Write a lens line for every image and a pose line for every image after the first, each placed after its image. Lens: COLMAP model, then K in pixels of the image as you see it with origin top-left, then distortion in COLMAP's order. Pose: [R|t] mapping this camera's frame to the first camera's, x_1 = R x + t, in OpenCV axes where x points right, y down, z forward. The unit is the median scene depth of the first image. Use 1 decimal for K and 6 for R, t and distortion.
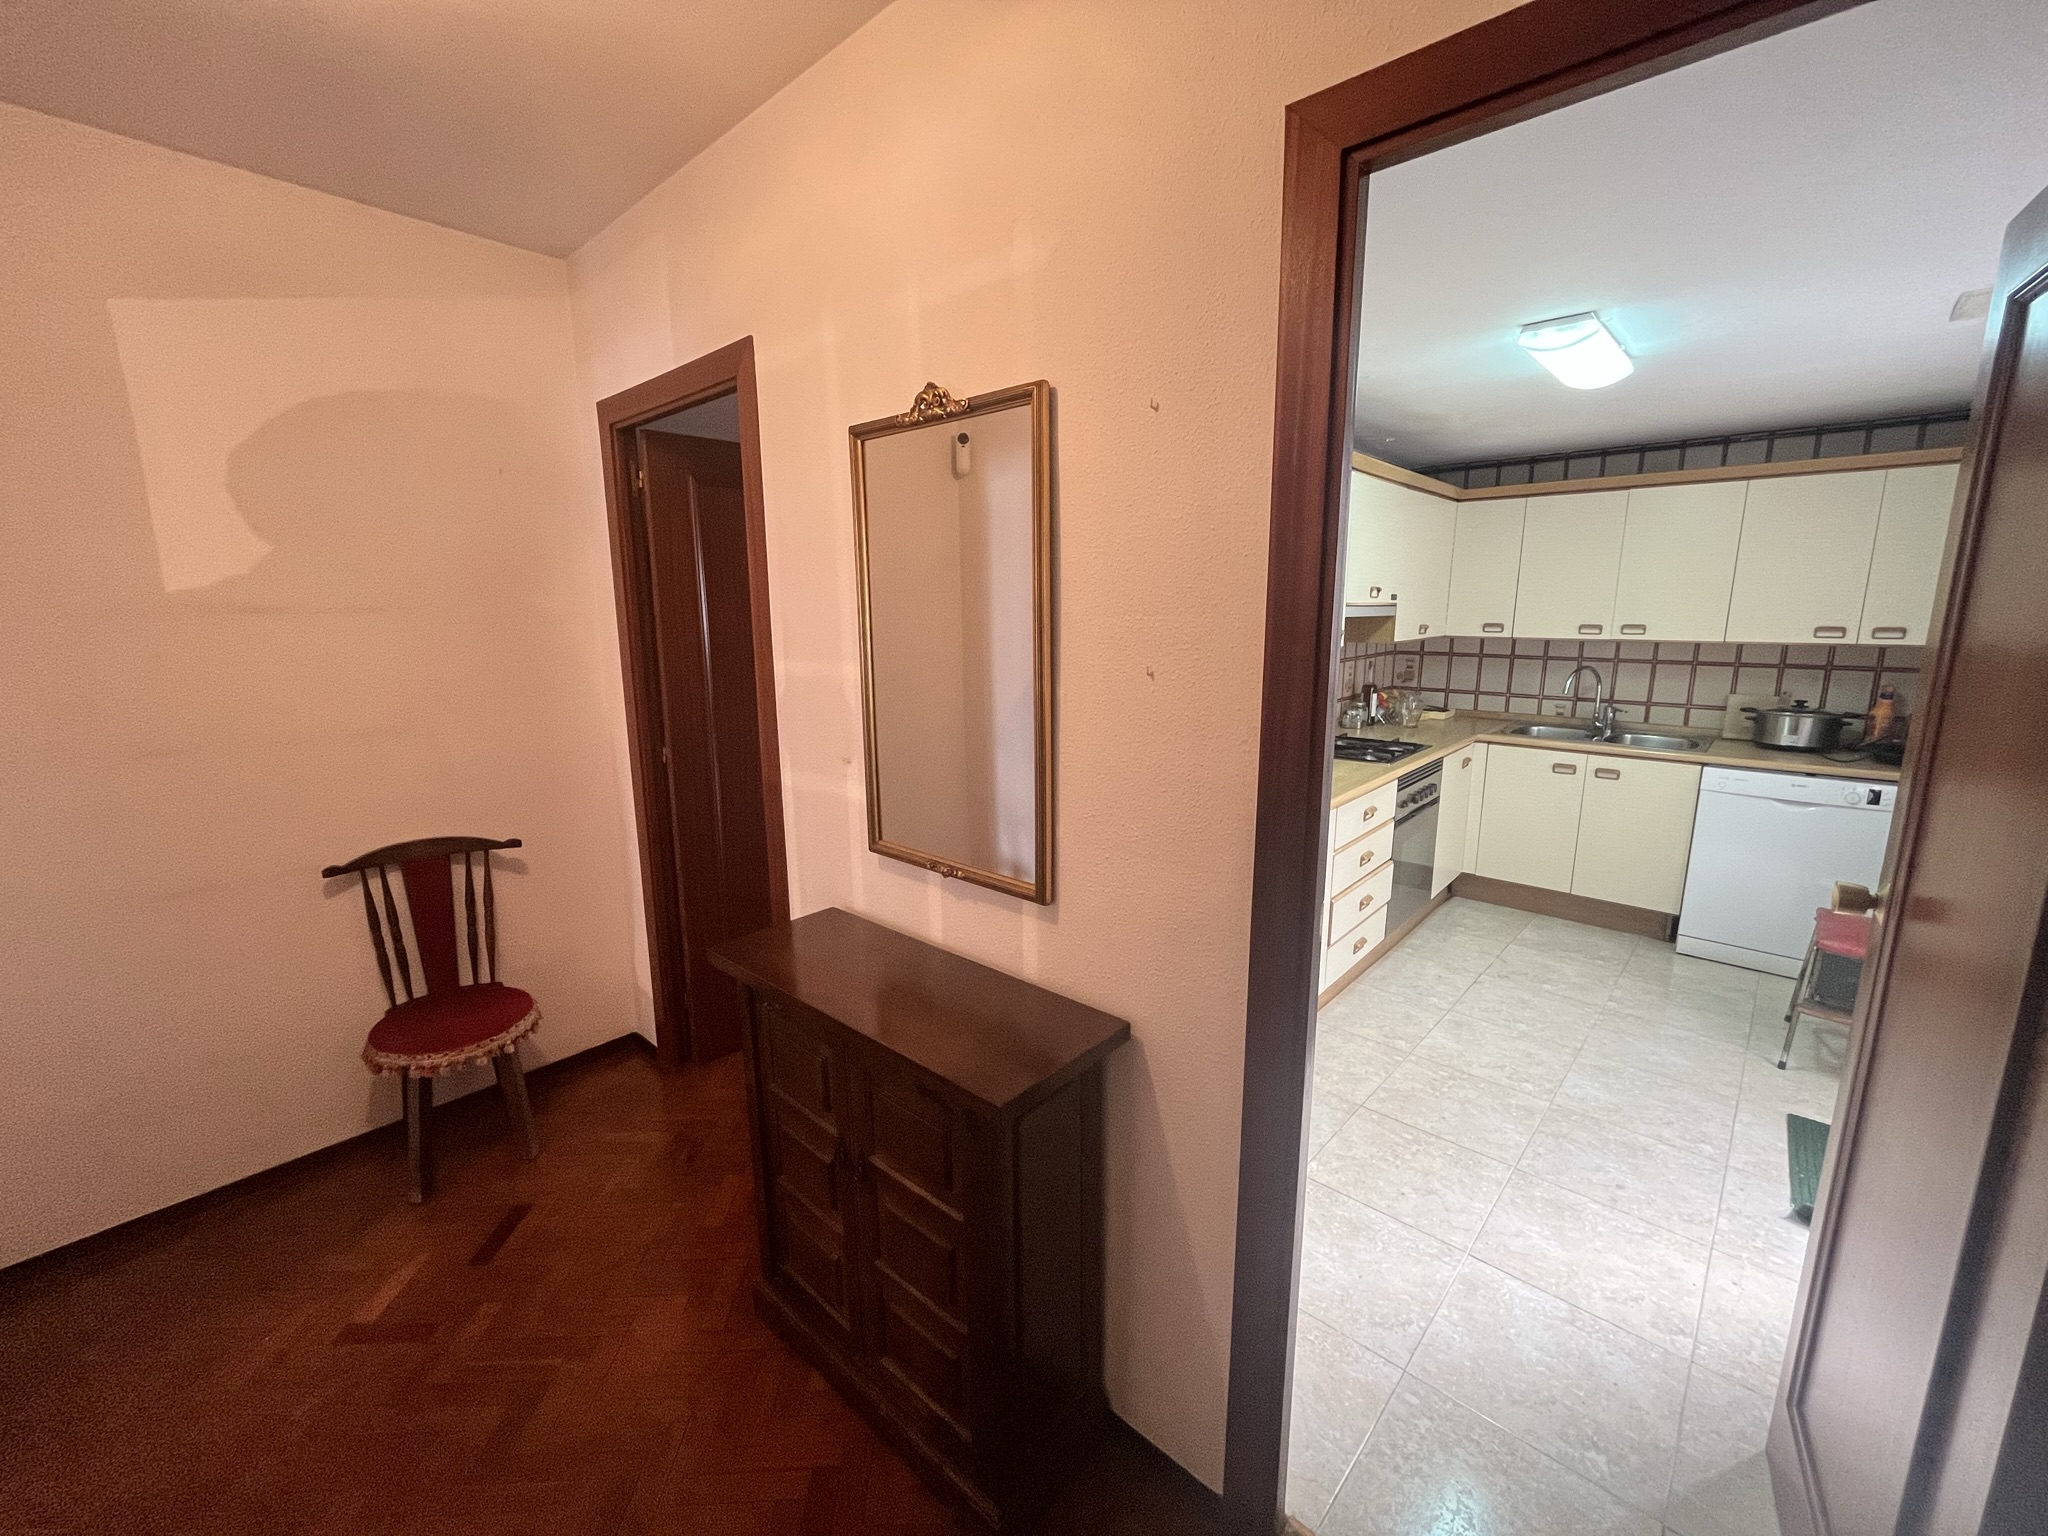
lens RADIAL K [[836.4, 0, 1019.8], [0, 836.4, 766.6], [0, 0, 1]] dist [-0.001983, -0.000825]
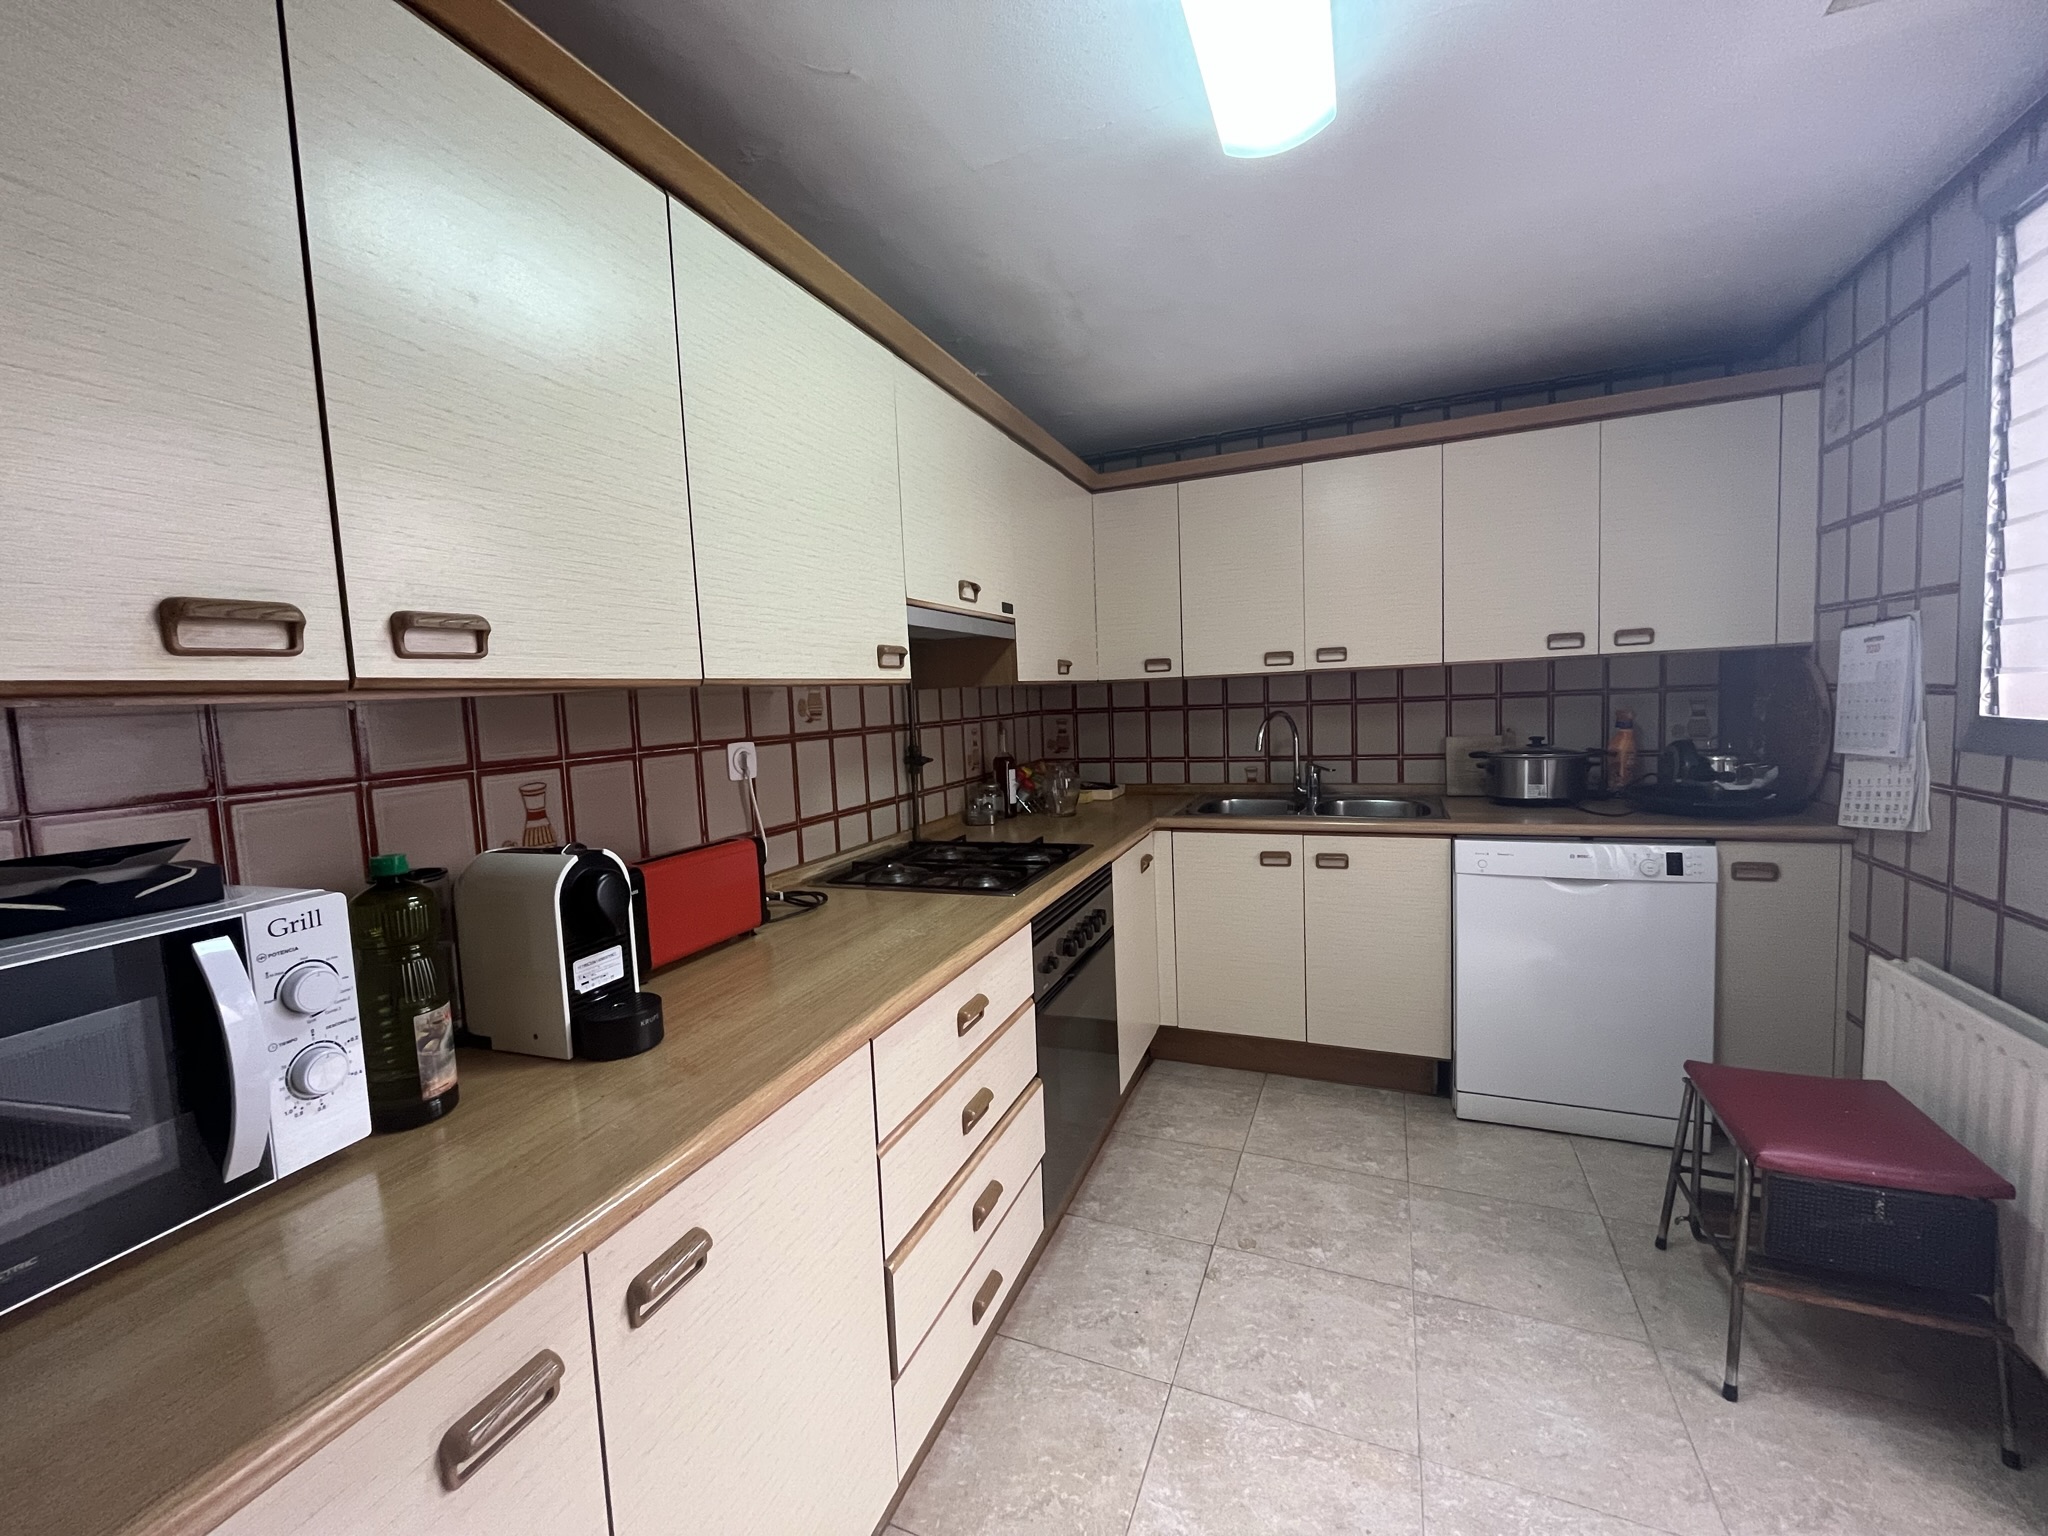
lens RADIAL K [[847.3, 0, 1024.4], [0, 847.3, 772.5], [0, 0, 1]] dist [0.001303, -0.000113]
pose [[0.936960, -0.067890, 0.342777, 0.230125], [0.105550, 0.990110, -0.092416, -0.024527], [-0.333113, 0.122770, 0.934860, 0.416742]]
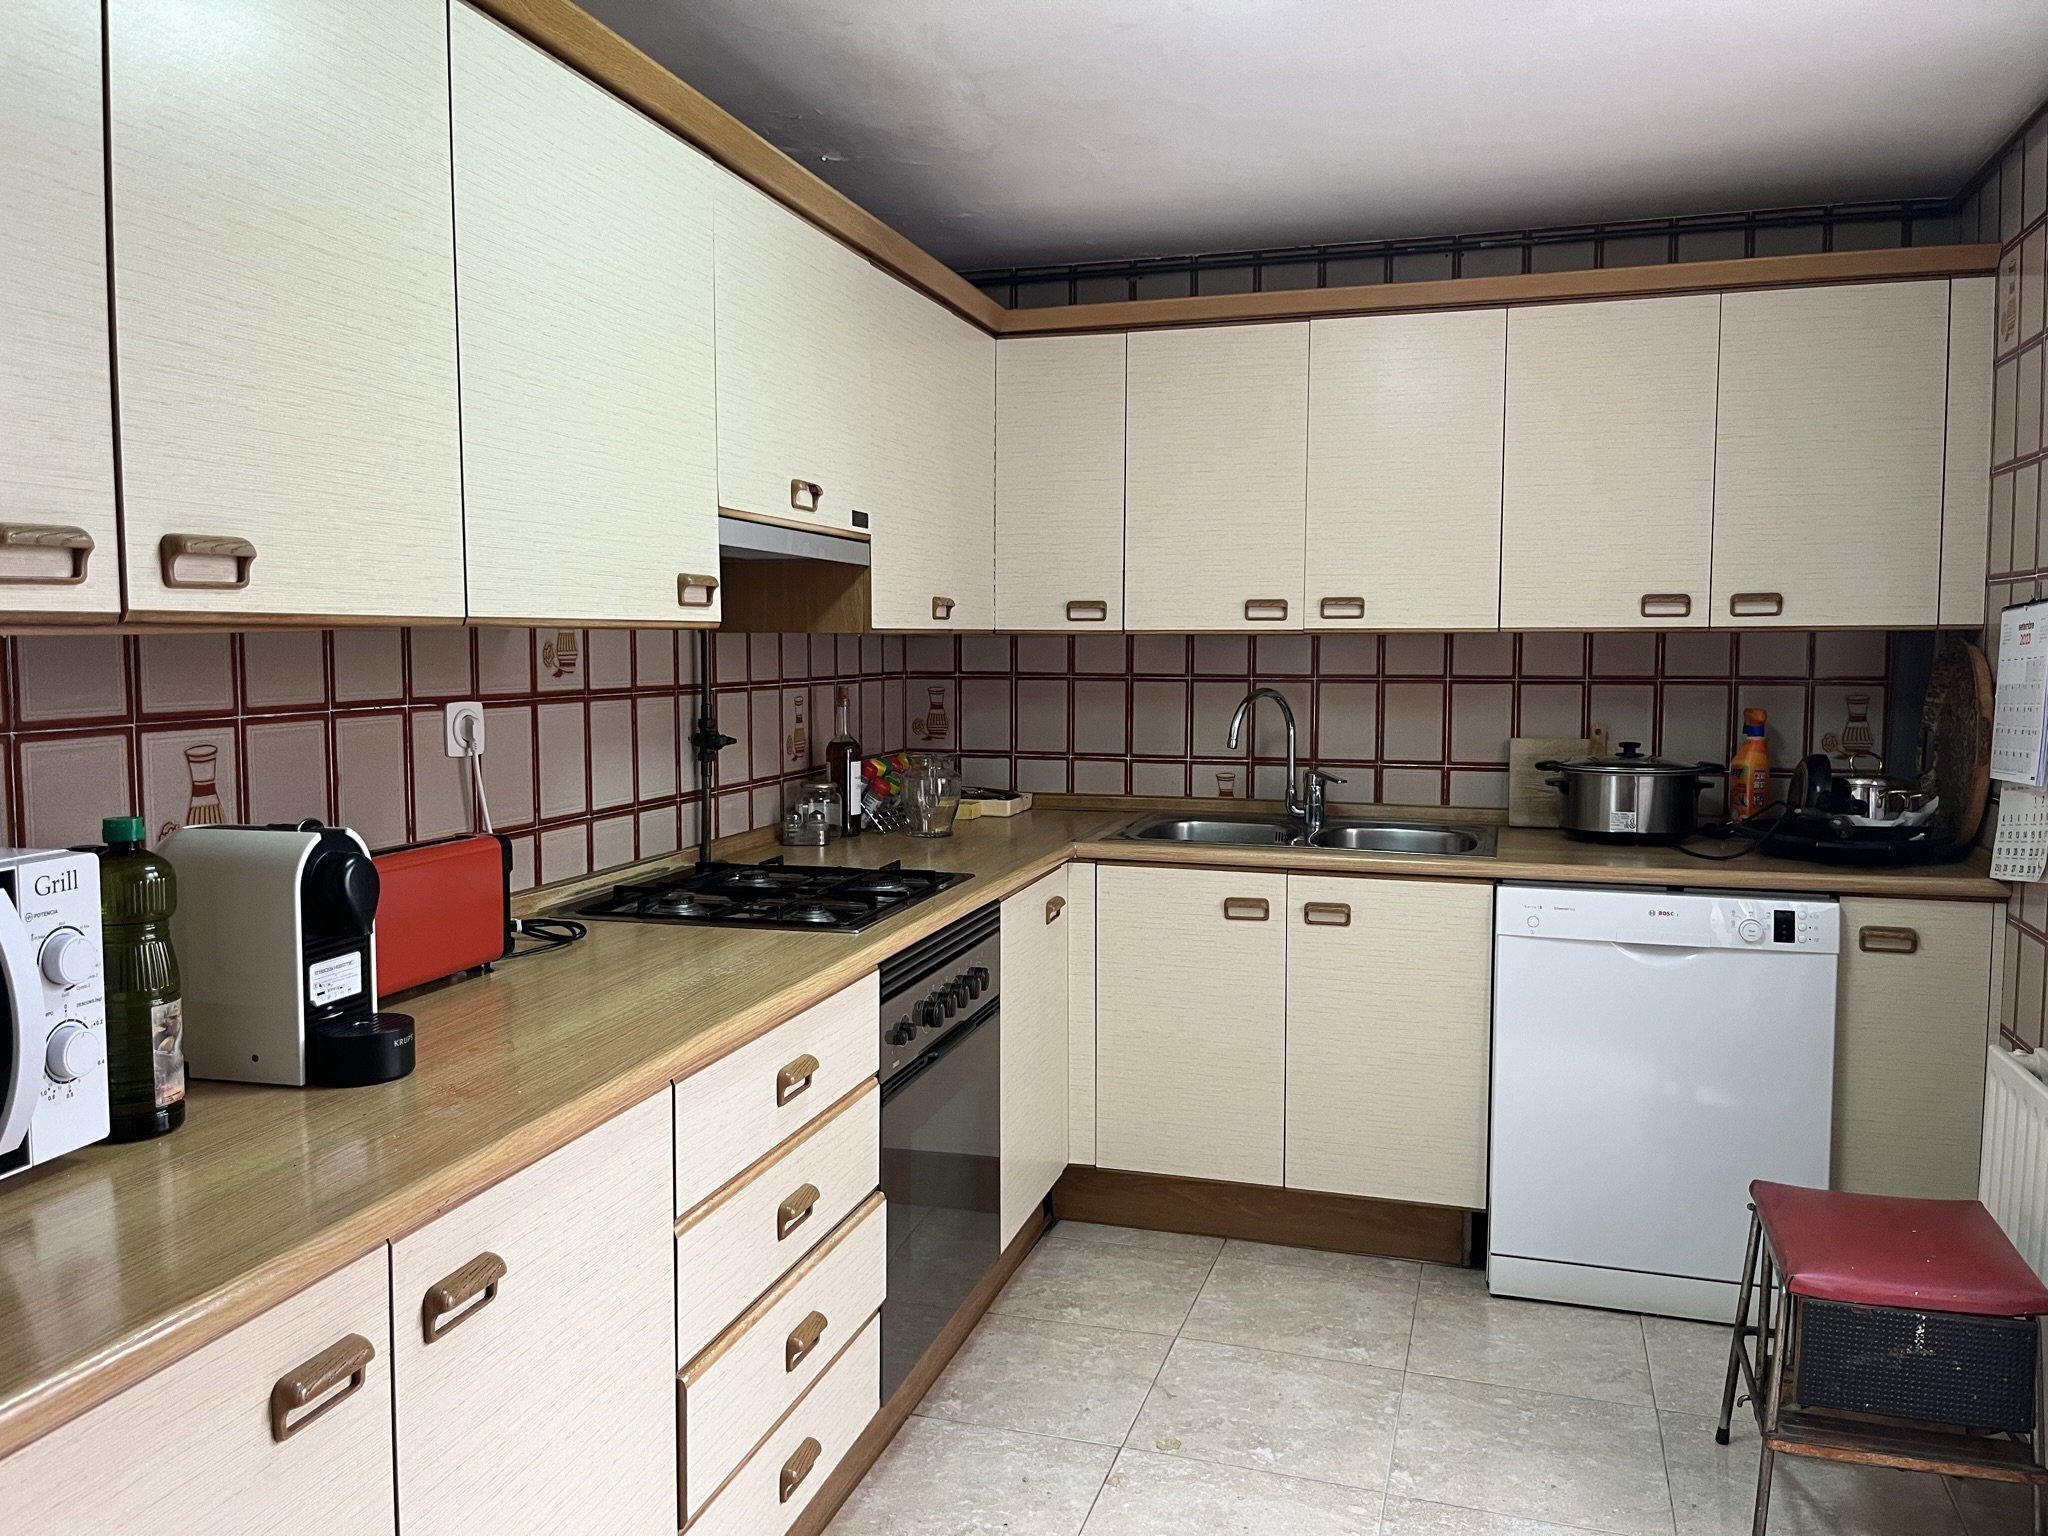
lens RADIAL K [[1571.6, 0, 1027.0], [0, 1571.6, 766.2], [0, 0, 1]] dist [0.061362, -0.087943]
pose [[0.899565, -0.029145, 0.435814, 0.174264], [0.077724, 0.992529, -0.094054, -0.003223], [-0.429817, 0.118481, 0.895109, 0.276992]]
